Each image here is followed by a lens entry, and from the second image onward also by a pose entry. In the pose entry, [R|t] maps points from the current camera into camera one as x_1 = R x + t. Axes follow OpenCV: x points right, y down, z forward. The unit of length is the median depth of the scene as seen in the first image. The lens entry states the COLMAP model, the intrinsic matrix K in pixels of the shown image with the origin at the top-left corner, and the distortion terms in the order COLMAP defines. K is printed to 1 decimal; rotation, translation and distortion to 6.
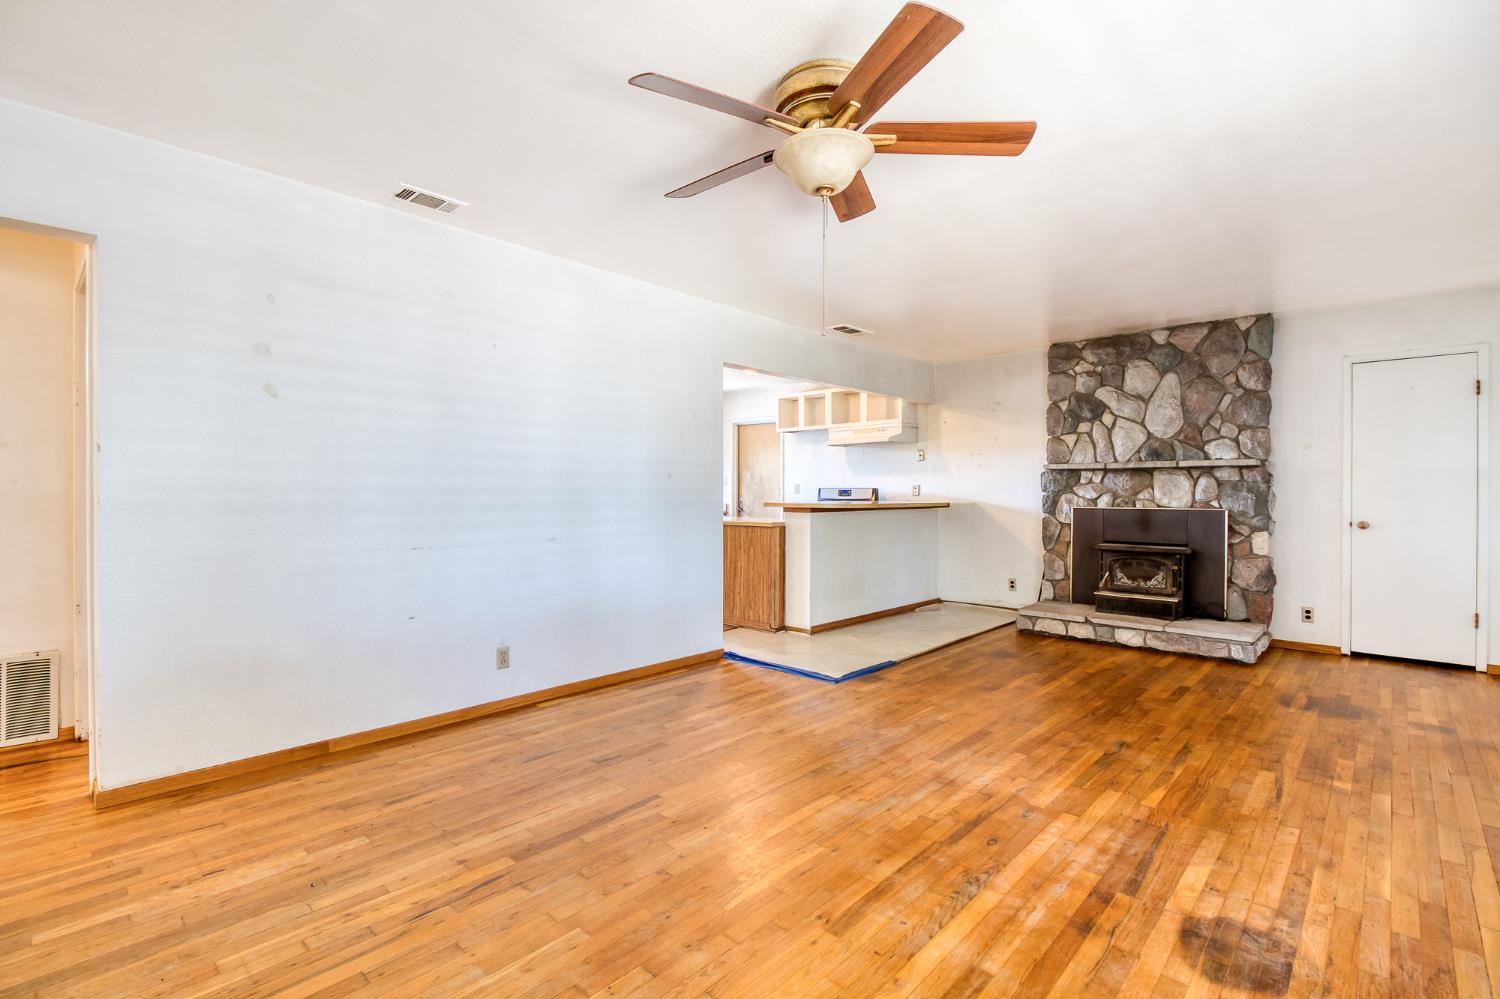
lens RADIAL K [[682.1, 0, 740.3], [0, 682.1, 500.6], [0, 0, 1]] dist [0.005950, -0.006869]
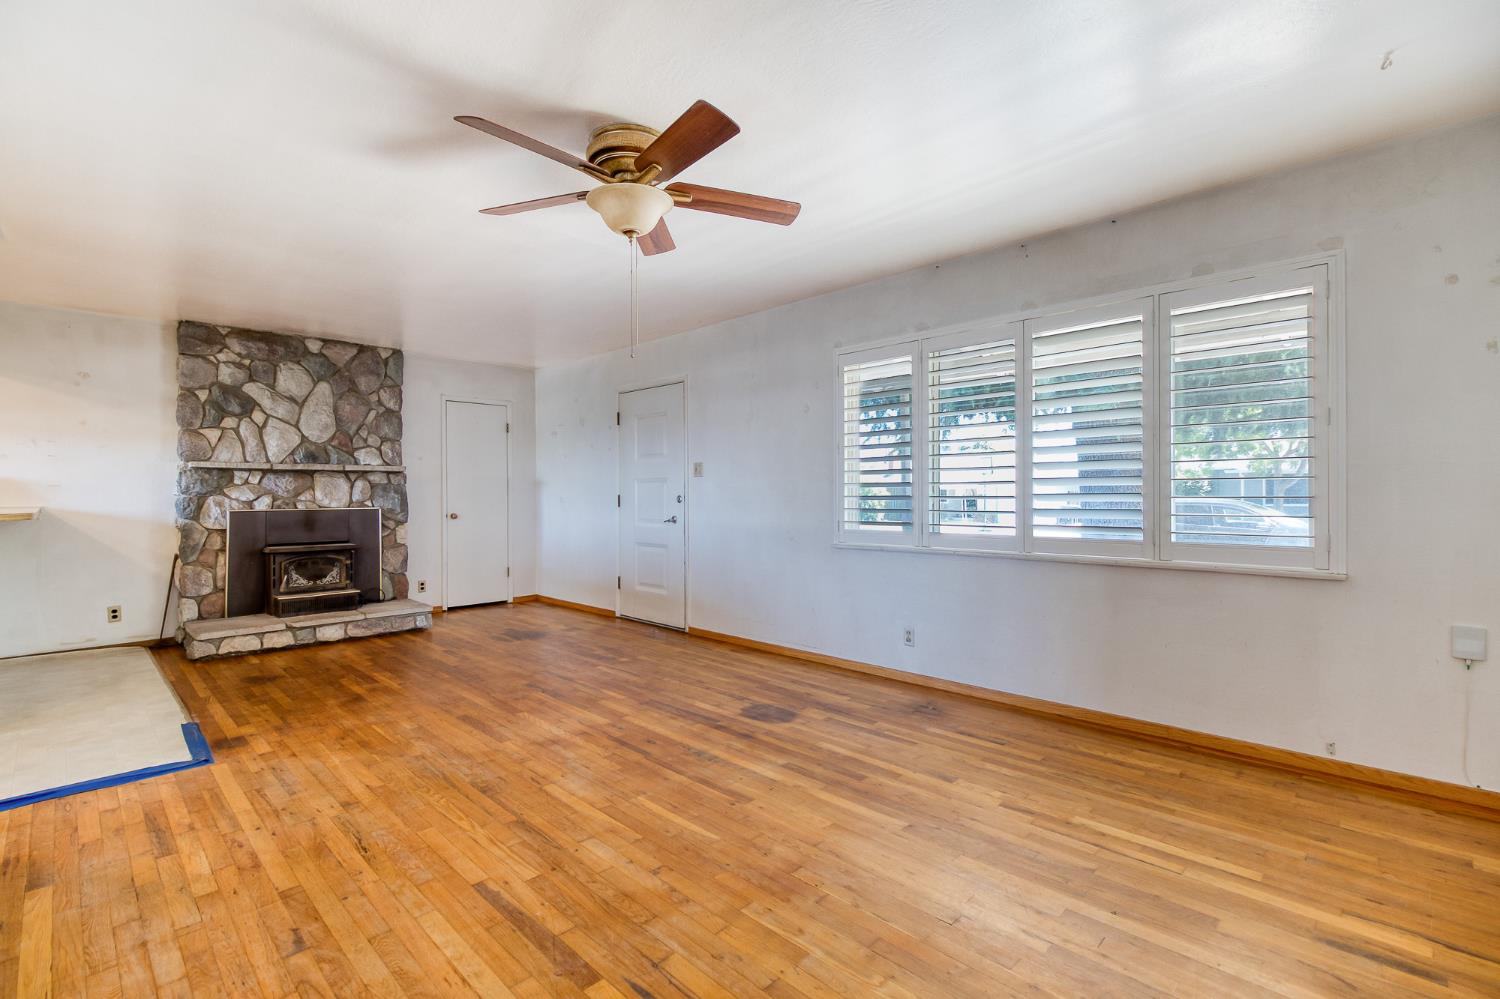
lens RADIAL K [[682.1, 0, 746.1], [0, 682.1, 489.2], [0, 0, 1]] dist [0.005950, -0.006869]
pose [[0.021470, 0.002873, 0.999765, -0.624559], [0.017876, 0.999835, -0.003257, -0.005202], [-0.999610, 0.017941, 0.021415, 0.469174]]
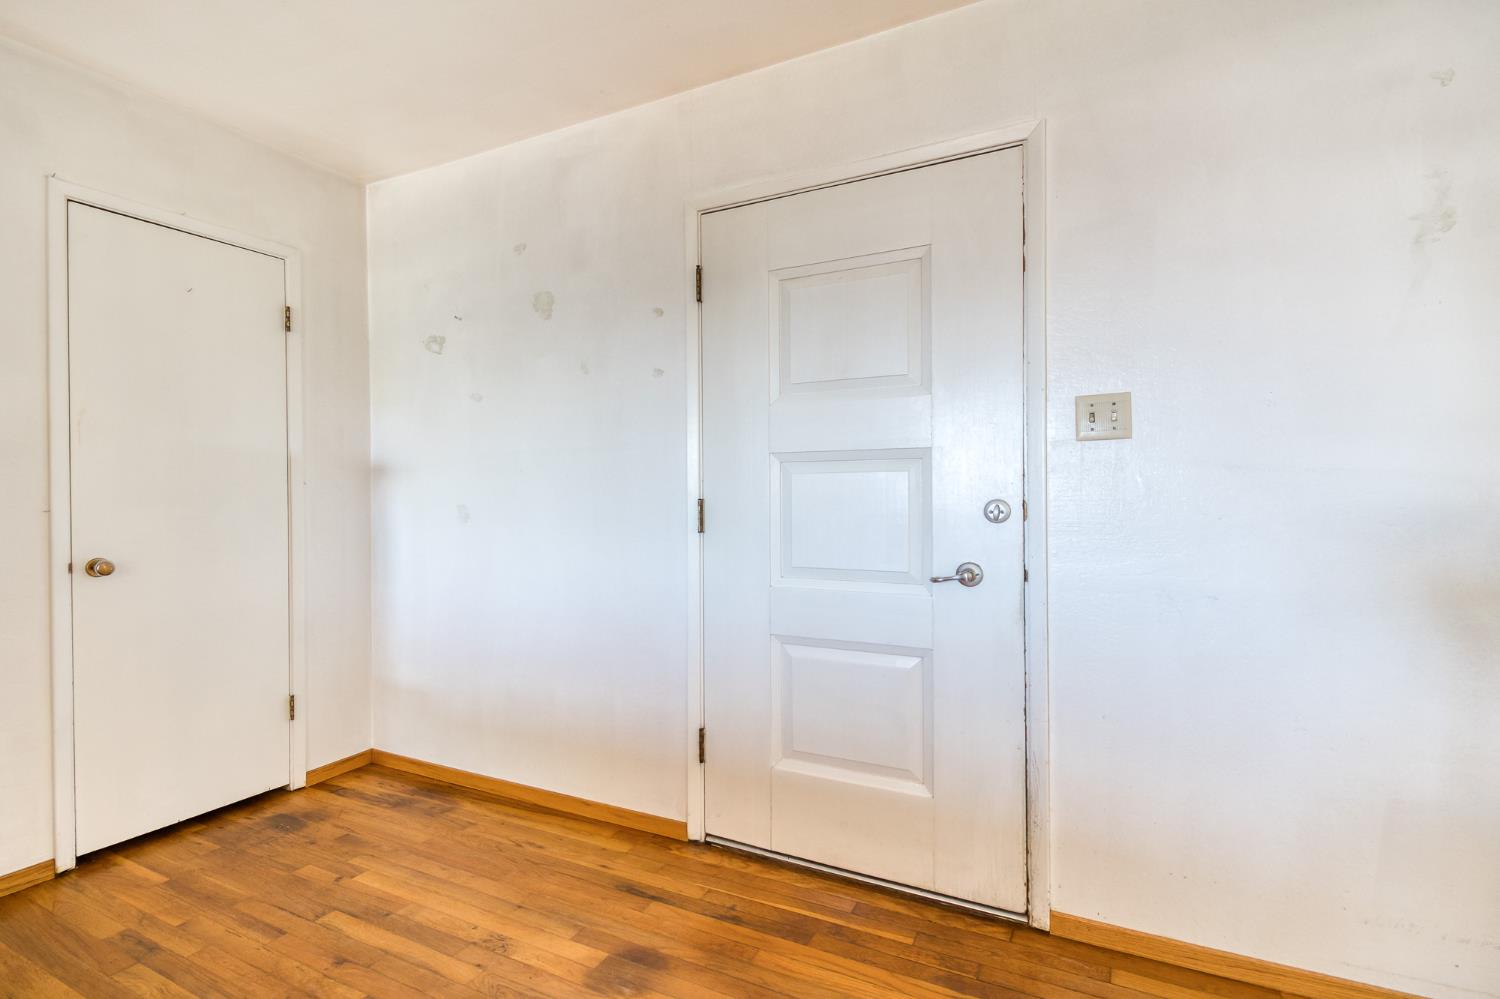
lens RADIAL K [[682.1, 0, 793.2], [0, 682.1, 503.2], [0, 0, 1]] dist [0.005950, -0.006869]
pose [[-0.348329, -0.006208, 0.937352, 0.430481], [0.016925, 0.999773, 0.012910, -0.005247], [-0.937220, 0.020362, -0.348145, 0.935969]]
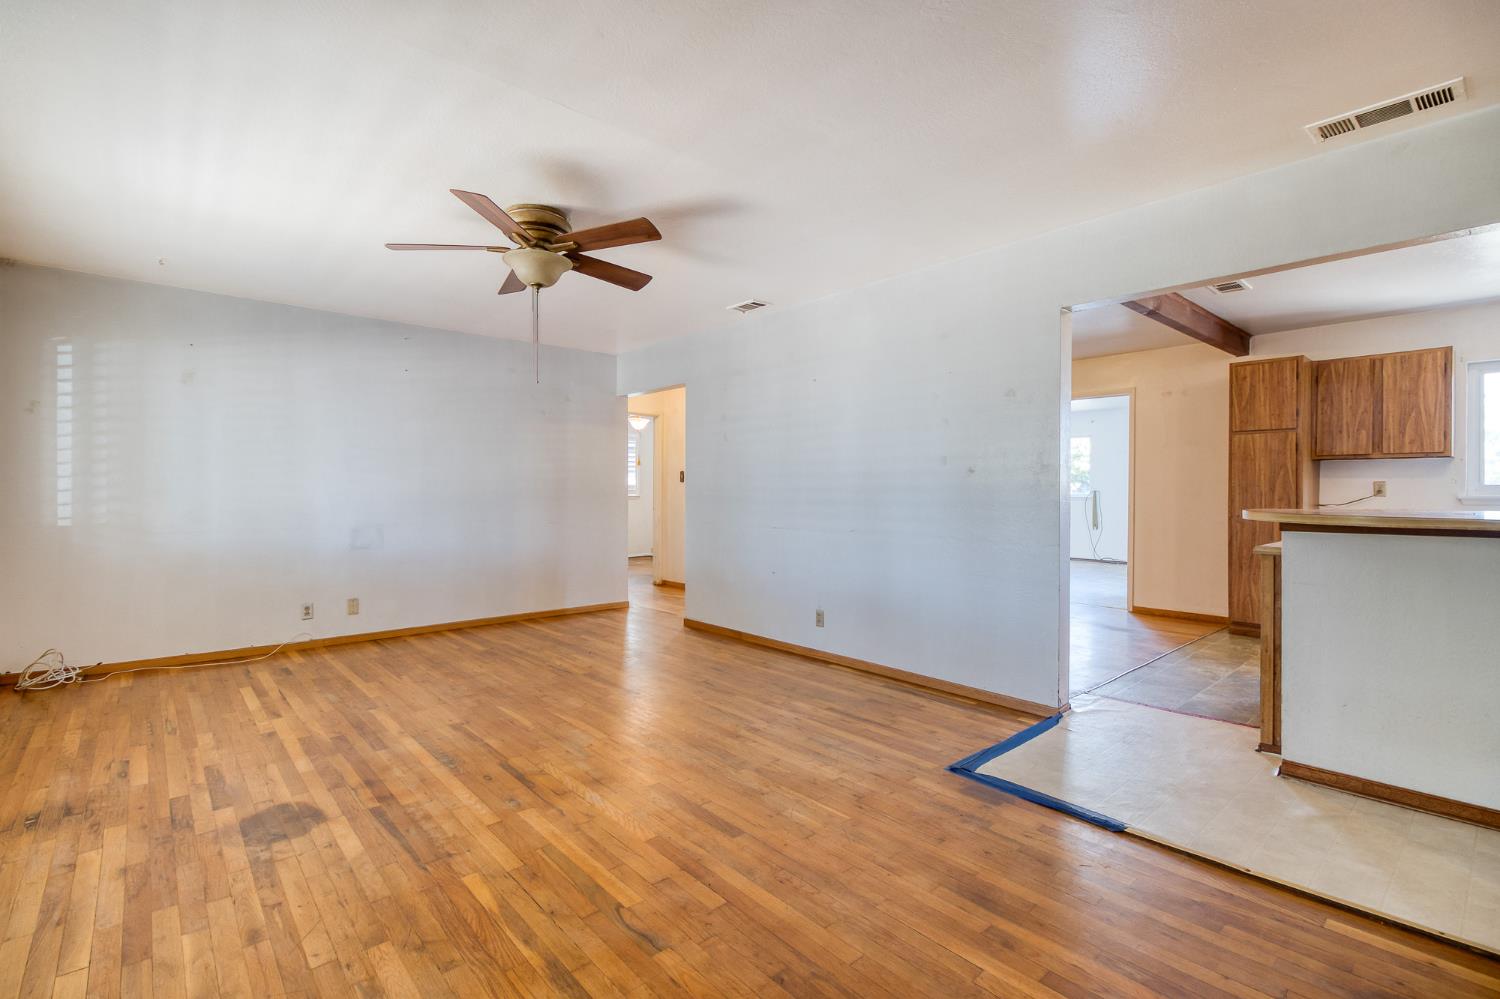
lens RADIAL K [[682.1, 0, 752.0], [0, 682.1, 499.1], [0, 0, 1]] dist [0.005950, -0.006869]
pose [[-0.080136, 0.010481, -0.996729, 0.937003], [-0.017242, 0.999781, 0.011899, -0.010680], [0.996635, 0.018139, -0.079938, 0.950180]]
